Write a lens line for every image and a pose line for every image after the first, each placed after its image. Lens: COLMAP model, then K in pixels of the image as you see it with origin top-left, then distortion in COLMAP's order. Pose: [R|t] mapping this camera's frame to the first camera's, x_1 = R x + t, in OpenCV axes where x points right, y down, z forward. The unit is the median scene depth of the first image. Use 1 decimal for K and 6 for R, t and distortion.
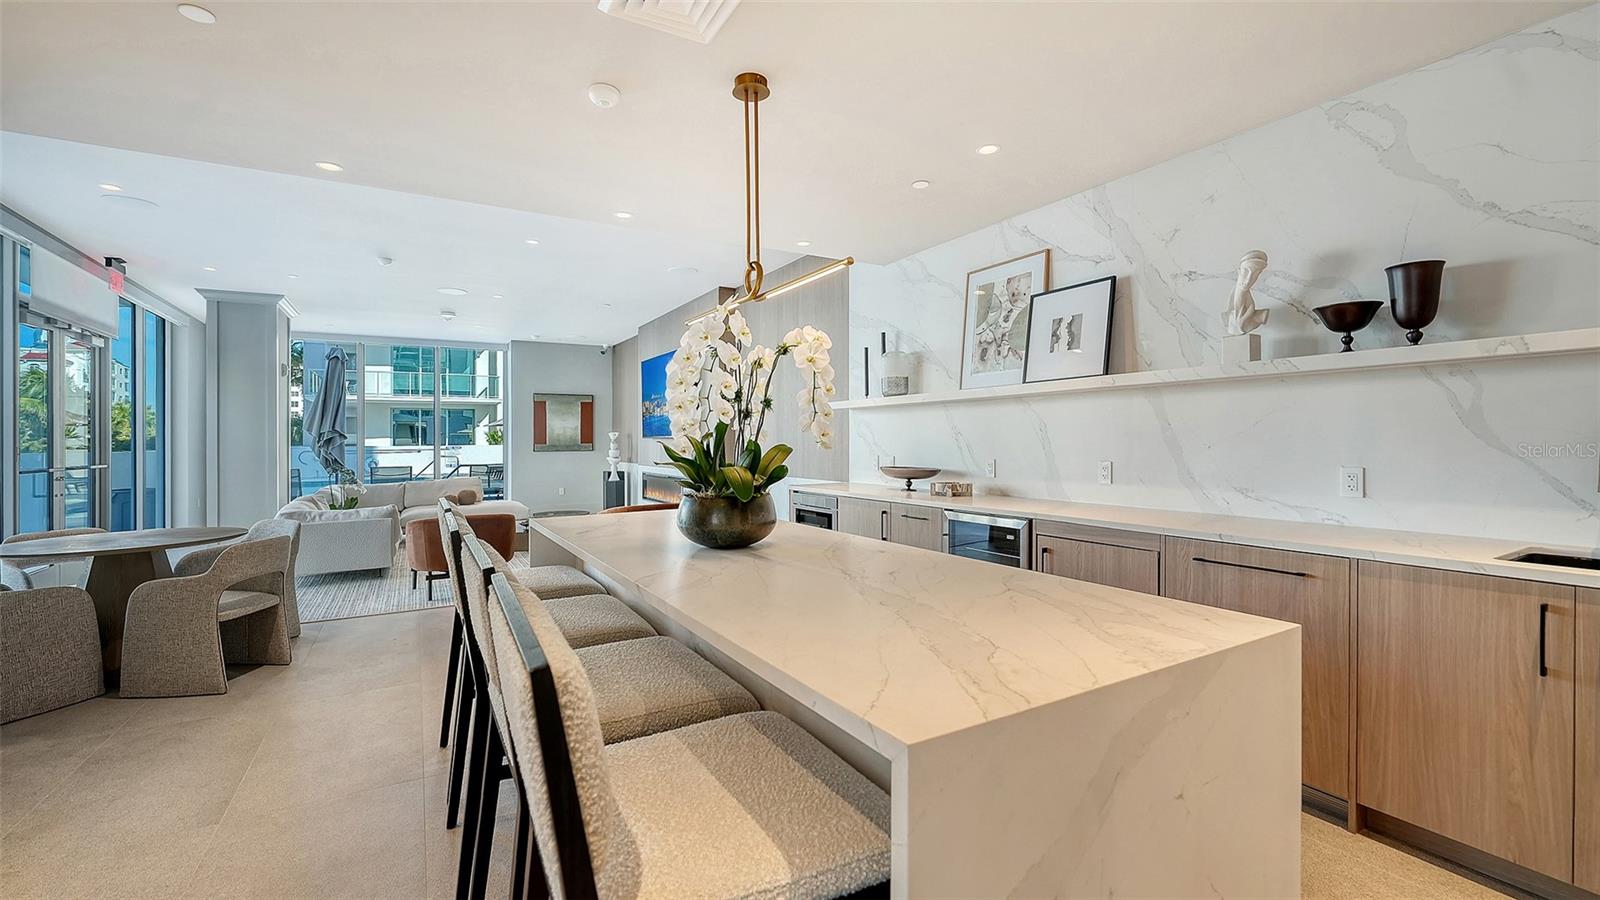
lens RADIAL K [[669.7, 0, 803.5], [0, 669.7, 438.1], [0, 0, 1]] dist [0.000165, 0.000044]
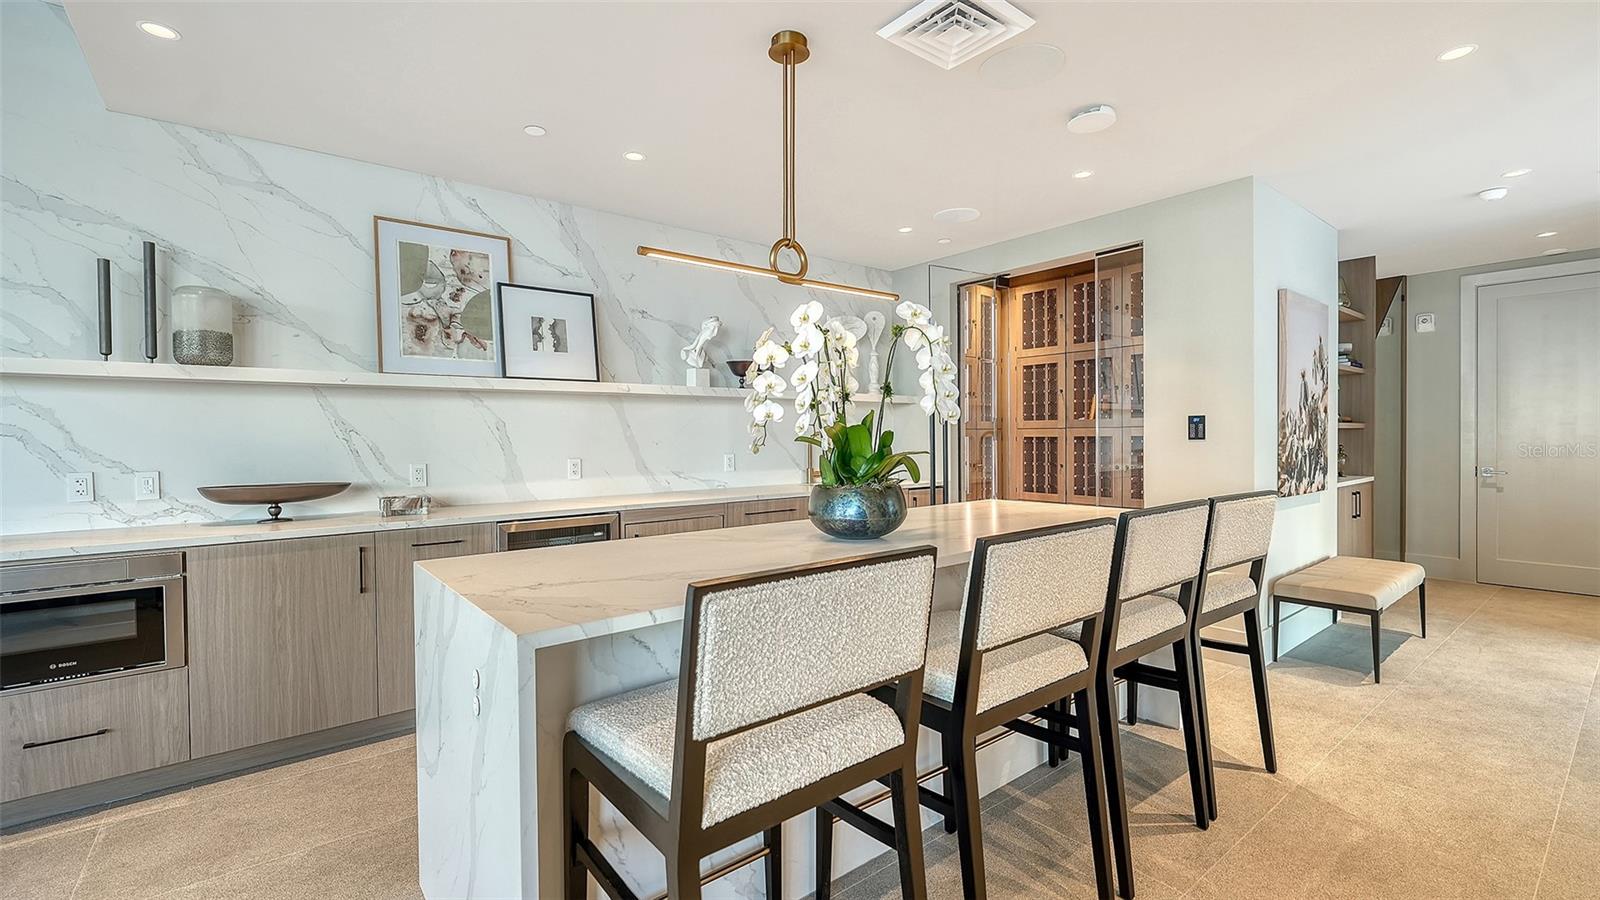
lens RADIAL K [[686.9, 0, 800.0], [0, 686.9, 450.0], [0, 0, 1]] dist [-0.000049, -0.000042]
pose [[-0.147114, -0.009051, 0.989078, -0.626276], [0.009297, 0.999901, 0.010533, 0.010600], [-0.989076, 0.010745, -0.147016, 0.697050]]
